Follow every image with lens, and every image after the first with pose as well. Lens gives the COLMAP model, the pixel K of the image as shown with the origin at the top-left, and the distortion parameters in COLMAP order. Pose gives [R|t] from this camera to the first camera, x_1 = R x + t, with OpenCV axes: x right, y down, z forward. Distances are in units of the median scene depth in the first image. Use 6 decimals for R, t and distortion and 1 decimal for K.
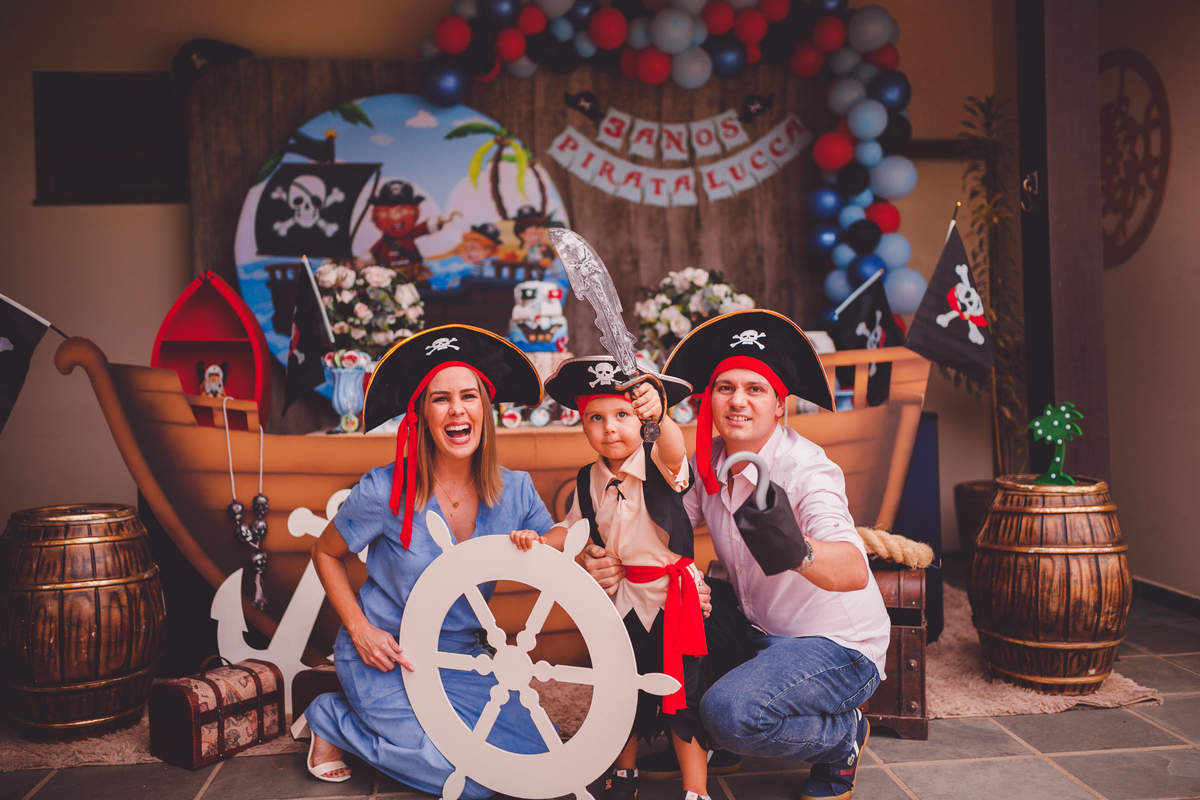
lens RADIAL K [[1116.2, 0, 603.6], [0, 1116.2, 405.3], [0, 0, 1]] dist [-0.061479, 0.080830]
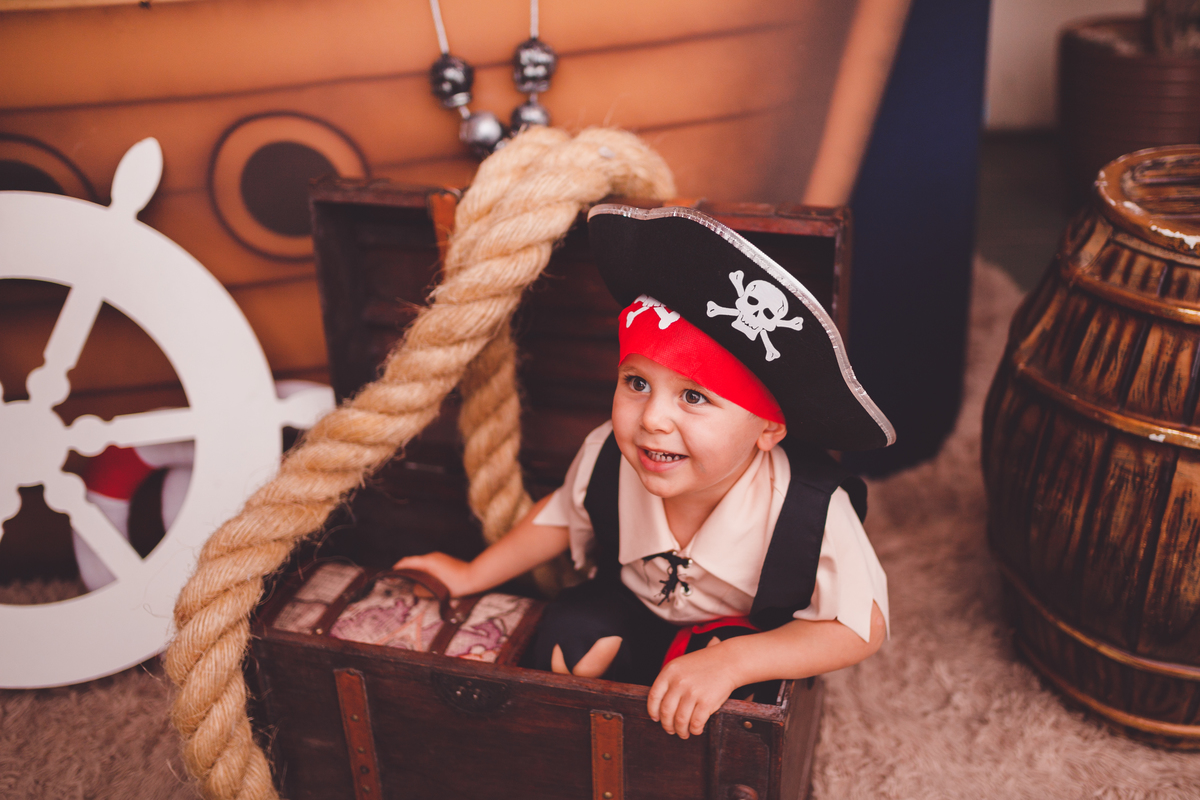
lens RADIAL K [[1254.6, 0, 672.6], [0, 1254.6, 380.2], [0, 0, 1]] dist [-0.039446, 0.015058]
pose [[0.999596, 0.019515, -0.020642, 0.210185], [-0.008673, 0.901640, 0.432400, -0.041724], [0.027050, -0.432046, 0.901446, 0.564211]]
